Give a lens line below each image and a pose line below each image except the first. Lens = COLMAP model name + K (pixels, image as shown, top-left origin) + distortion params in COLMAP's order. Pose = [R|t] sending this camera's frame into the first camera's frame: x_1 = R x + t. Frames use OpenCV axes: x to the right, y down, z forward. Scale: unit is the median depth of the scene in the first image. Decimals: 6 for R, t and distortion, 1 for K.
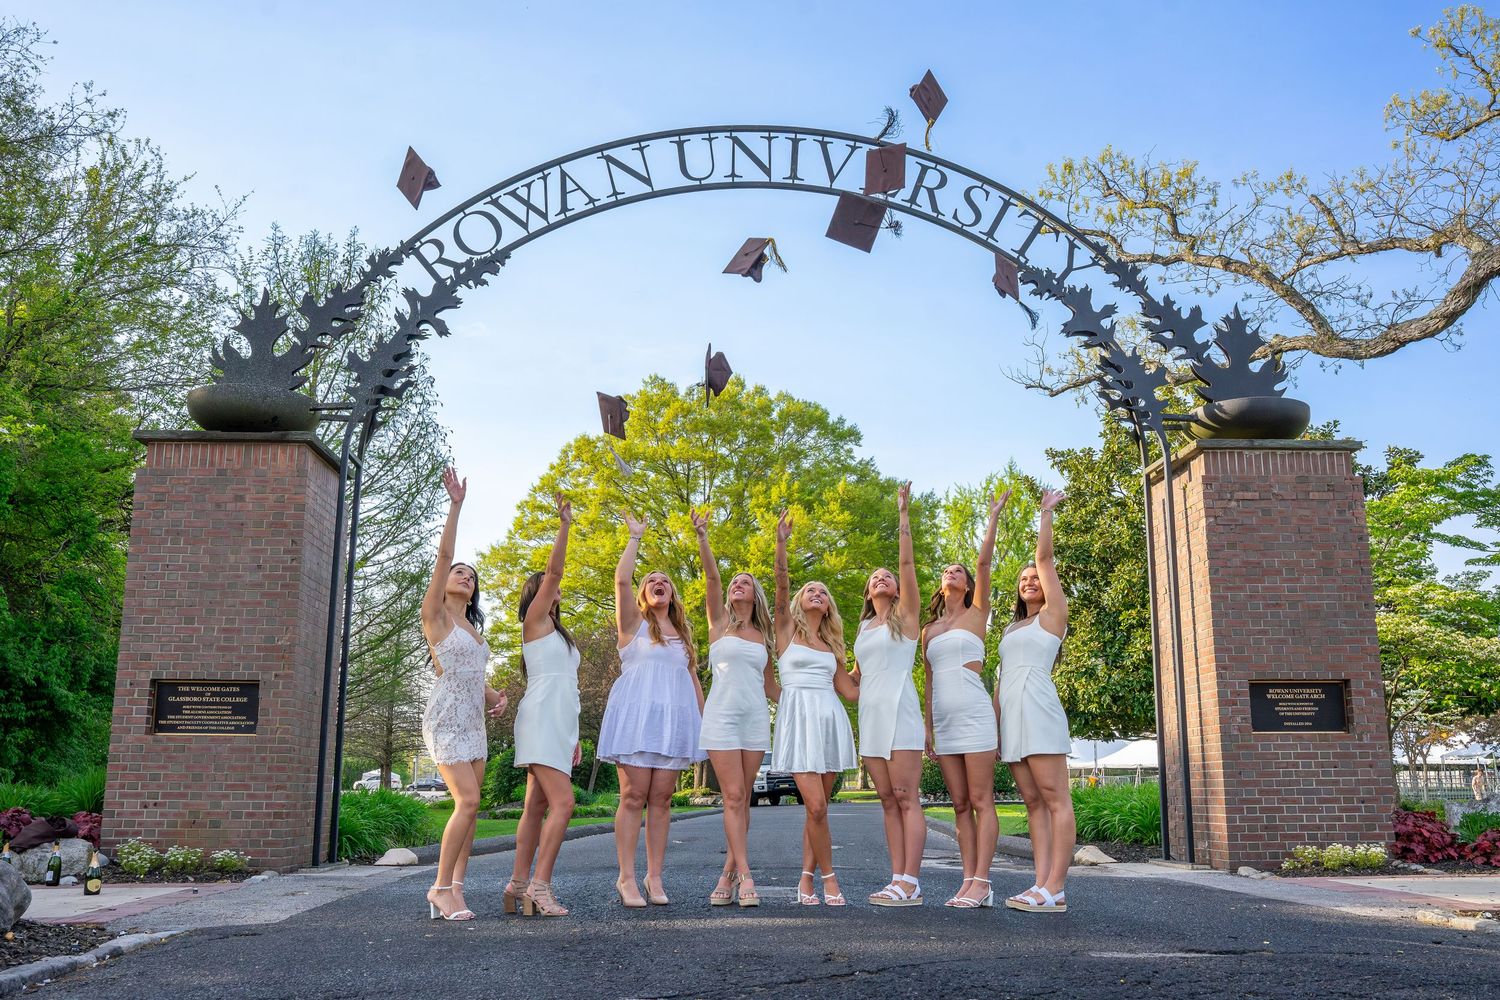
lens RADIAL K [[1376.7, 0, 750.0], [0, 1376.7, 500.0], [0, 0, 1]] dist [-0.045487, 0.015373]
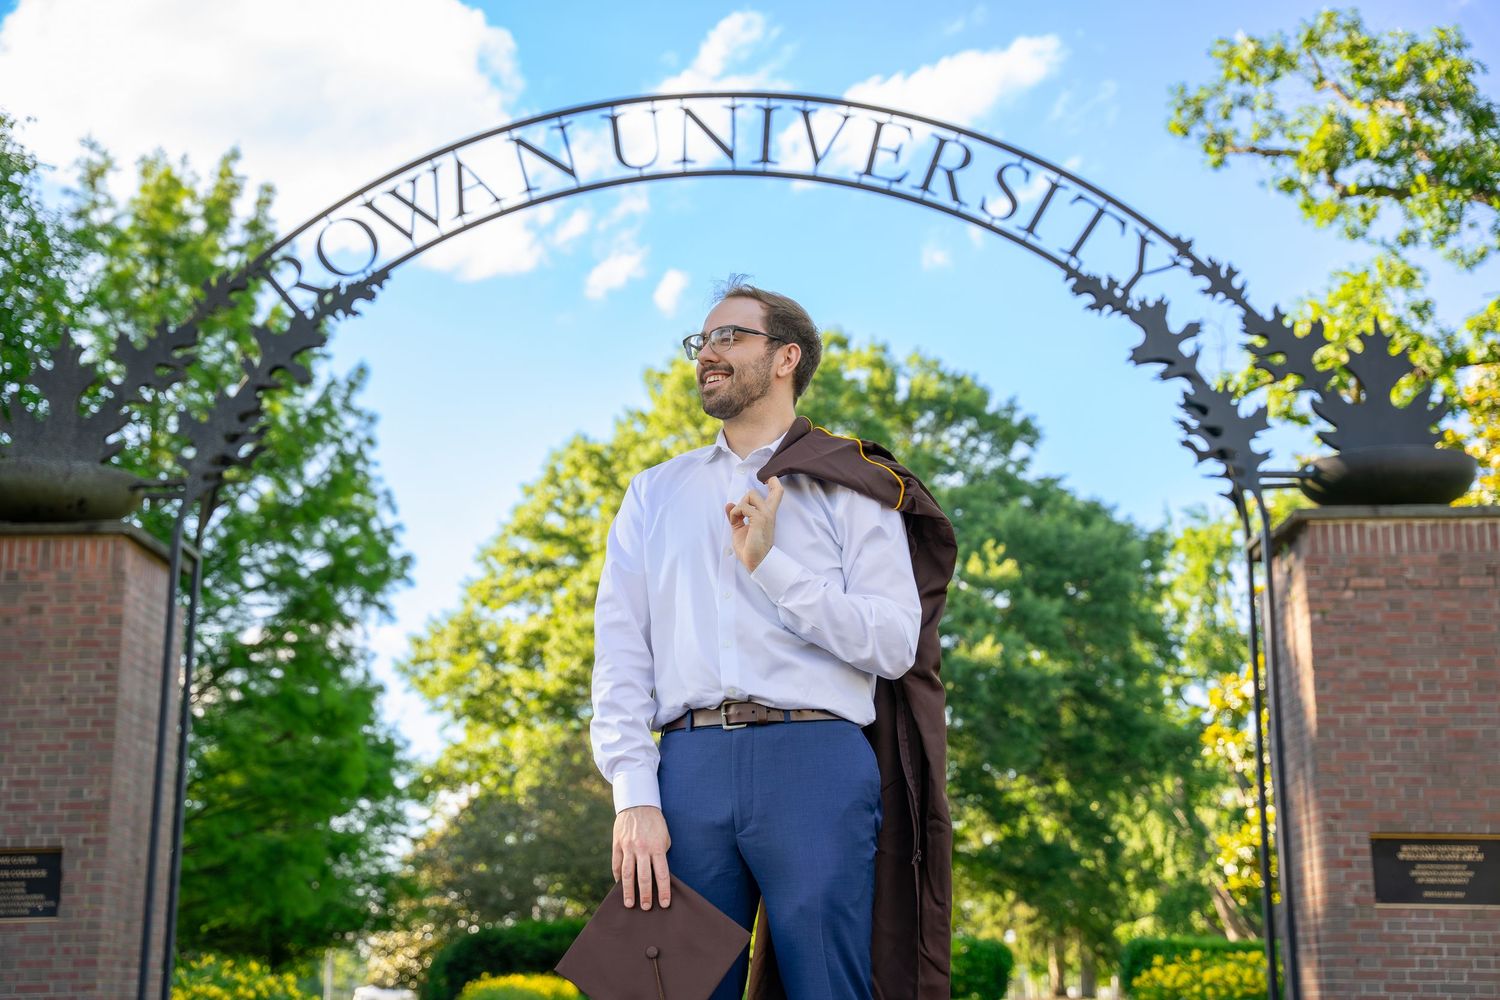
lens RADIAL K [[2323.1, 0, 750.0], [0, 2323.1, 500.0], [0, 0, 1]] dist [0.160114, 0.135522]
pose [[0.997511, -0.018983, -0.067905, 0.106467], [0.018314, 0.999777, -0.010471, -0.037225], [0.068089, 0.009201, 0.997637, -0.266384]]
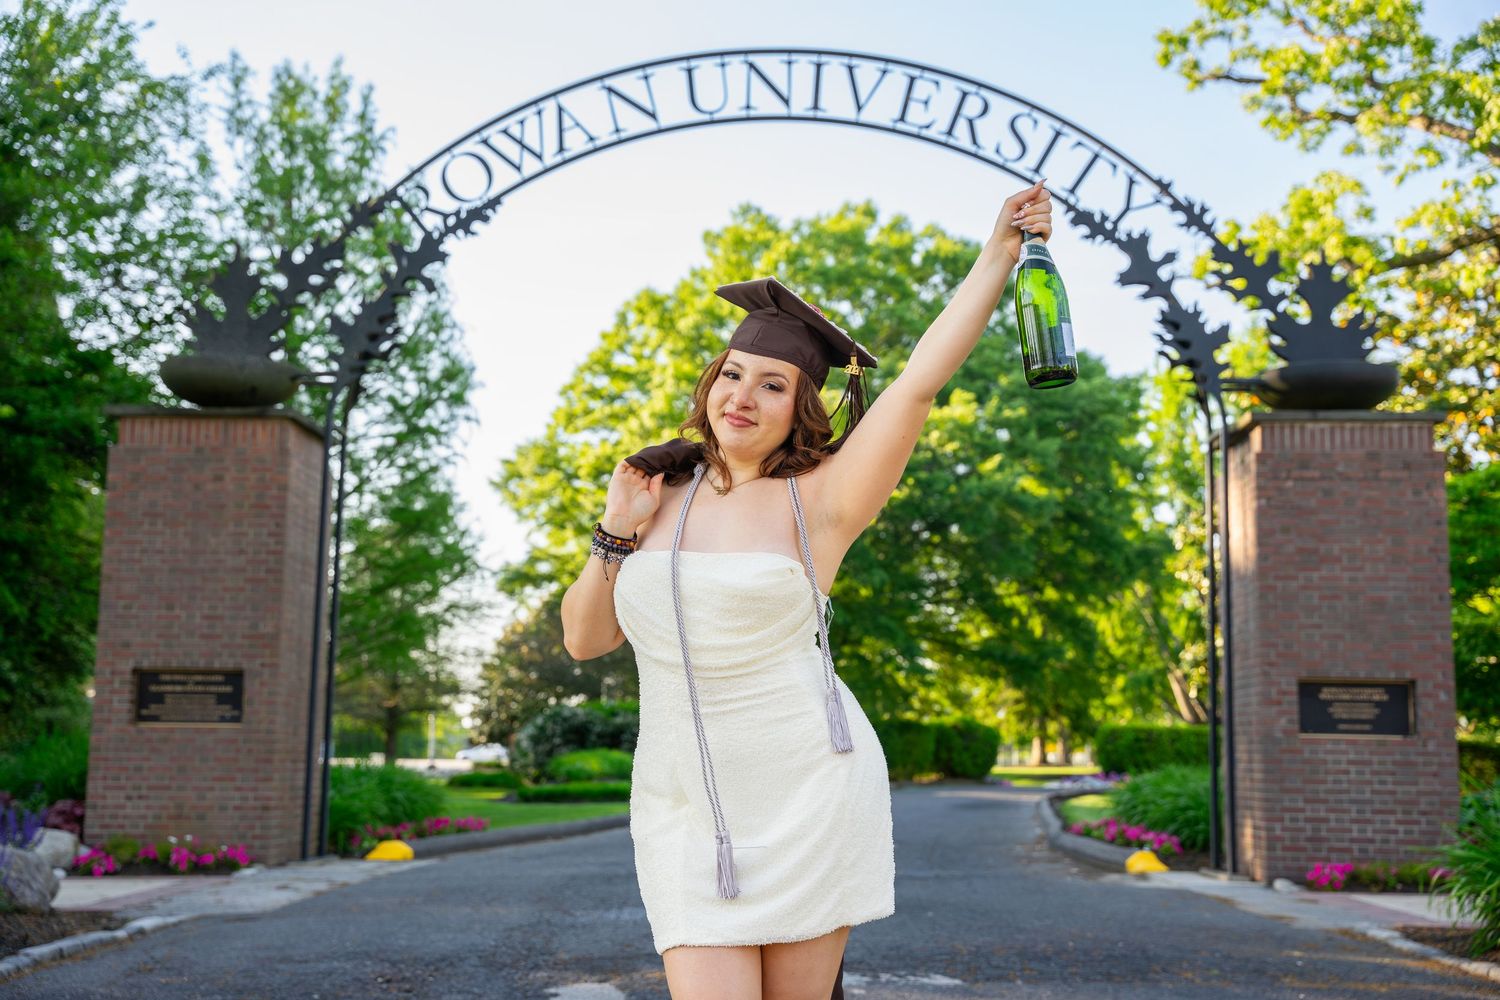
lens RADIAL K [[2005.3, 0, 750.0], [0, 2005.3, 500.0], [0, 0, 1]] dist [0.078129, 0.001341]
pose [[0.996333, 0.002688, -0.085521, 0.101958], [0.003993, 0.996957, 0.077856, -0.083473], [0.085470, -0.077912, 0.993290, -0.321931]]
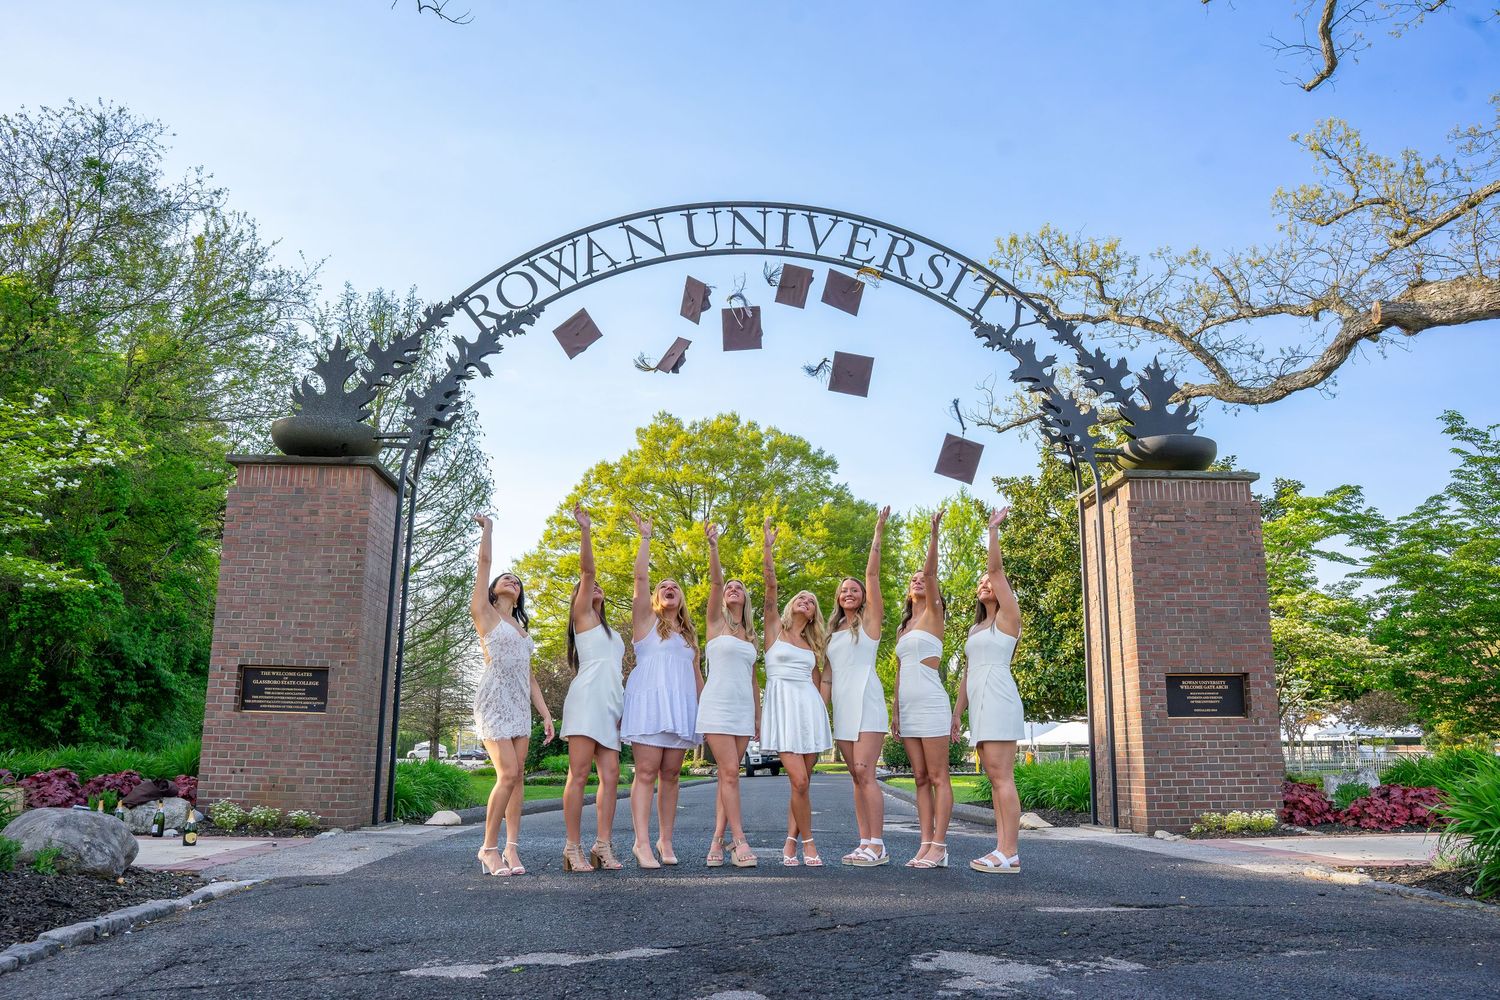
lens RADIAL K [[1160.3, 0, 750.0], [0, 1160.3, 500.0], [0, 0, 1]] dist [-0.096633, -0.003184]
pose [[0.999941, 0.008836, 0.006249, -0.002428], [-0.008741, 0.999848, -0.015109, -0.000497], [-0.006382, 0.015054, 0.999866, 0.009148]]
